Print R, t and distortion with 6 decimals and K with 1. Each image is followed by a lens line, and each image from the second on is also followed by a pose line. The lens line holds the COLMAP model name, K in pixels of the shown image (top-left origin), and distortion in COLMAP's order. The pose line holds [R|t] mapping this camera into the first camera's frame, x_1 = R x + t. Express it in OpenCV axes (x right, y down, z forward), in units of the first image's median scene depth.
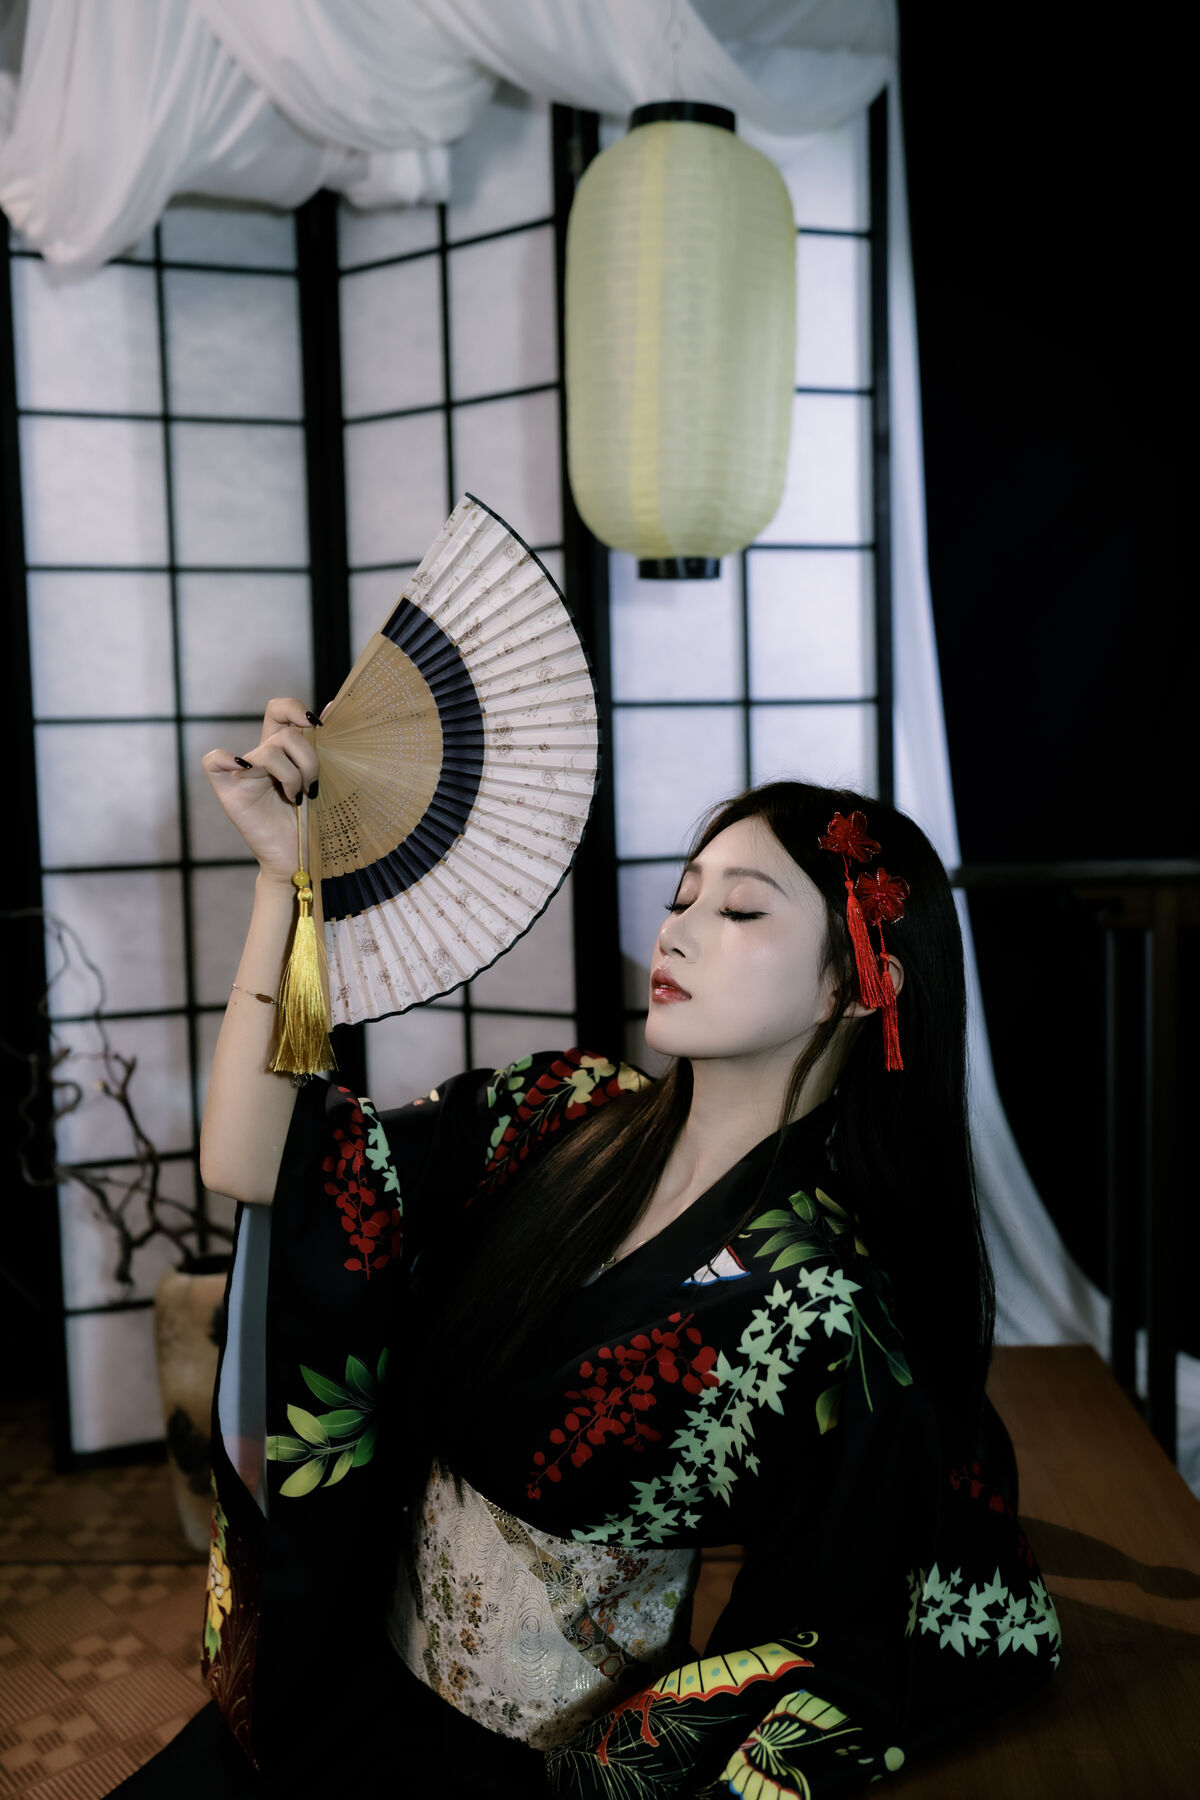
lens RADIAL K [[1711.6, 0, 610.6], [0, 1711.6, 900.4], [0, 0, 1]] dist [-0.013128, 0.005857]
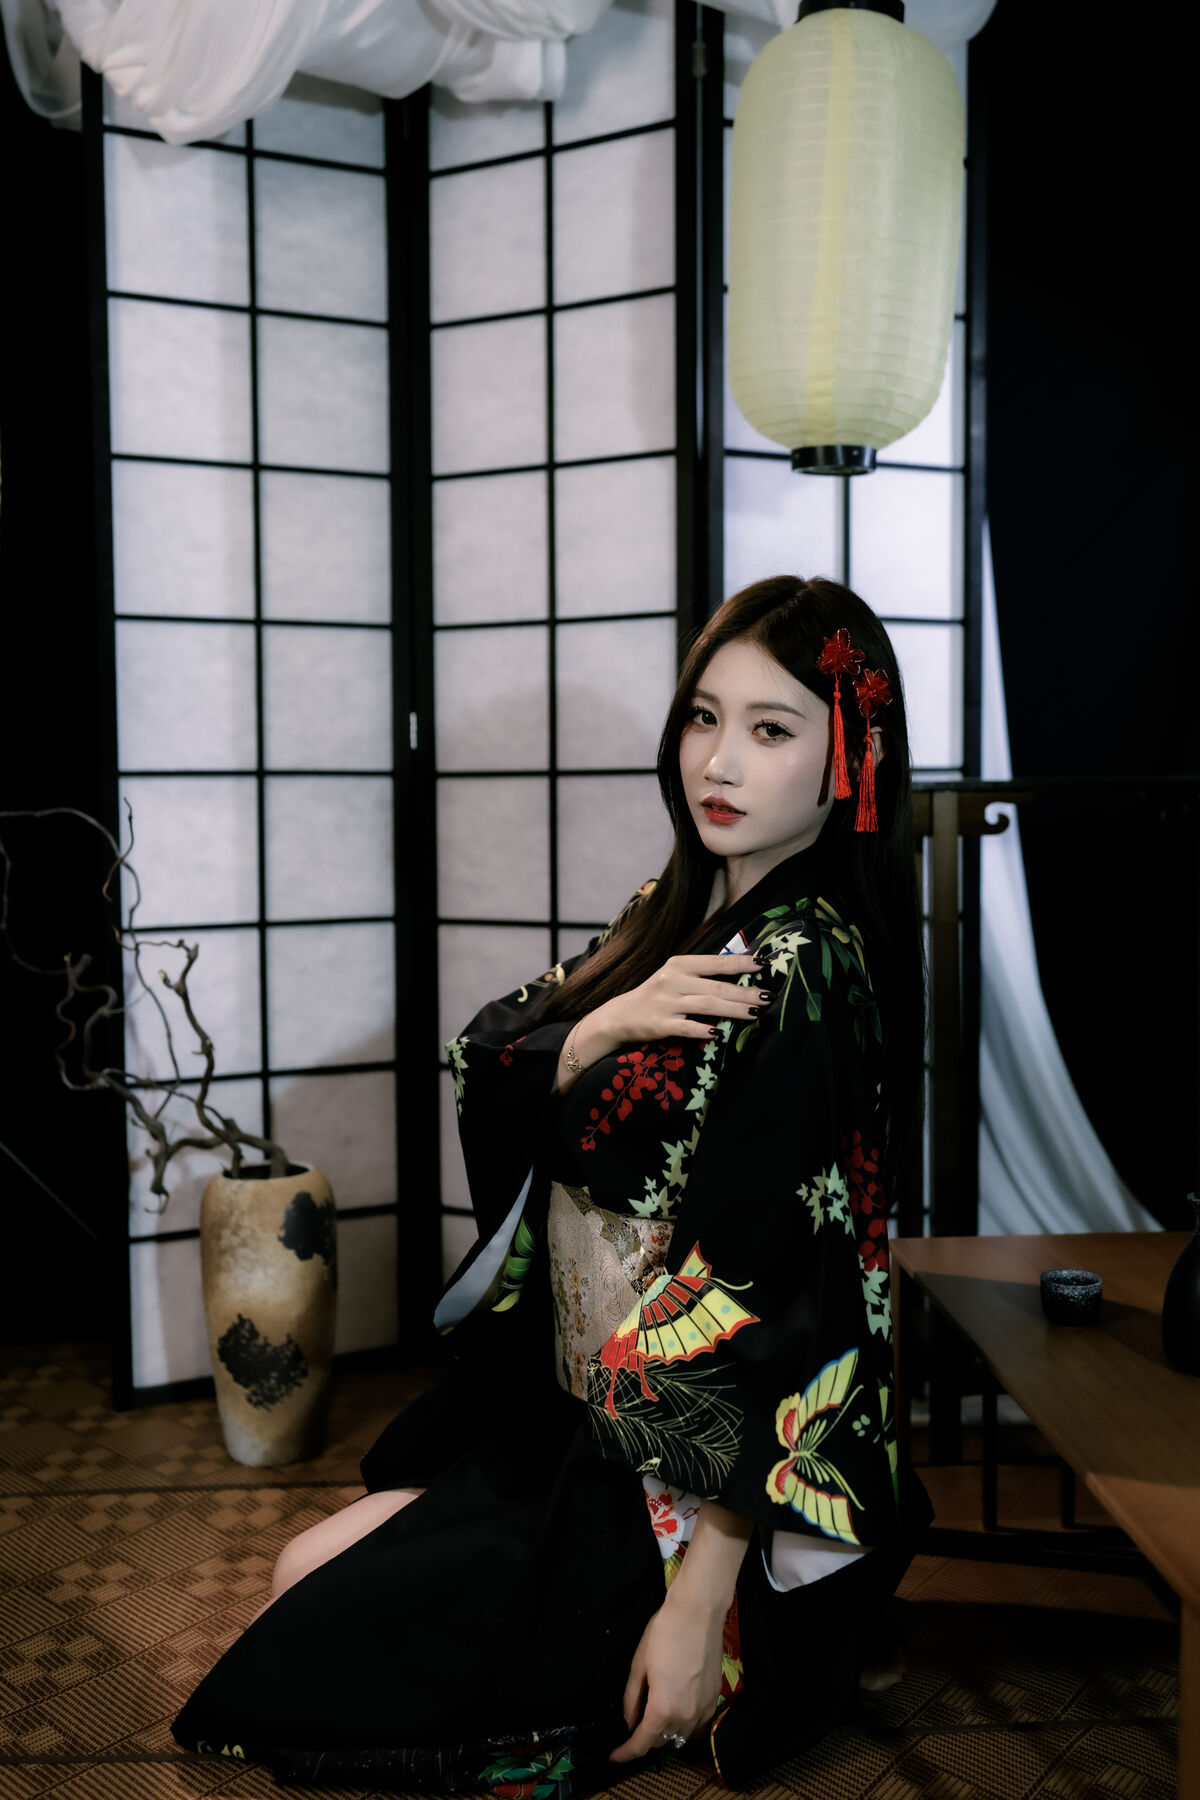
lens RADIAL K [[1711.6, 0, 610.6], [0, 1711.6, 900.4], [0, 0, 1]] dist [-0.013128, 0.005857]
pose [[0.993907, 0.010393, 0.109733, -0.164507], [-0.008506, 0.999808, -0.017649, 0.069141], [-0.109895, 0.016609, 0.993804, 0.020031]]
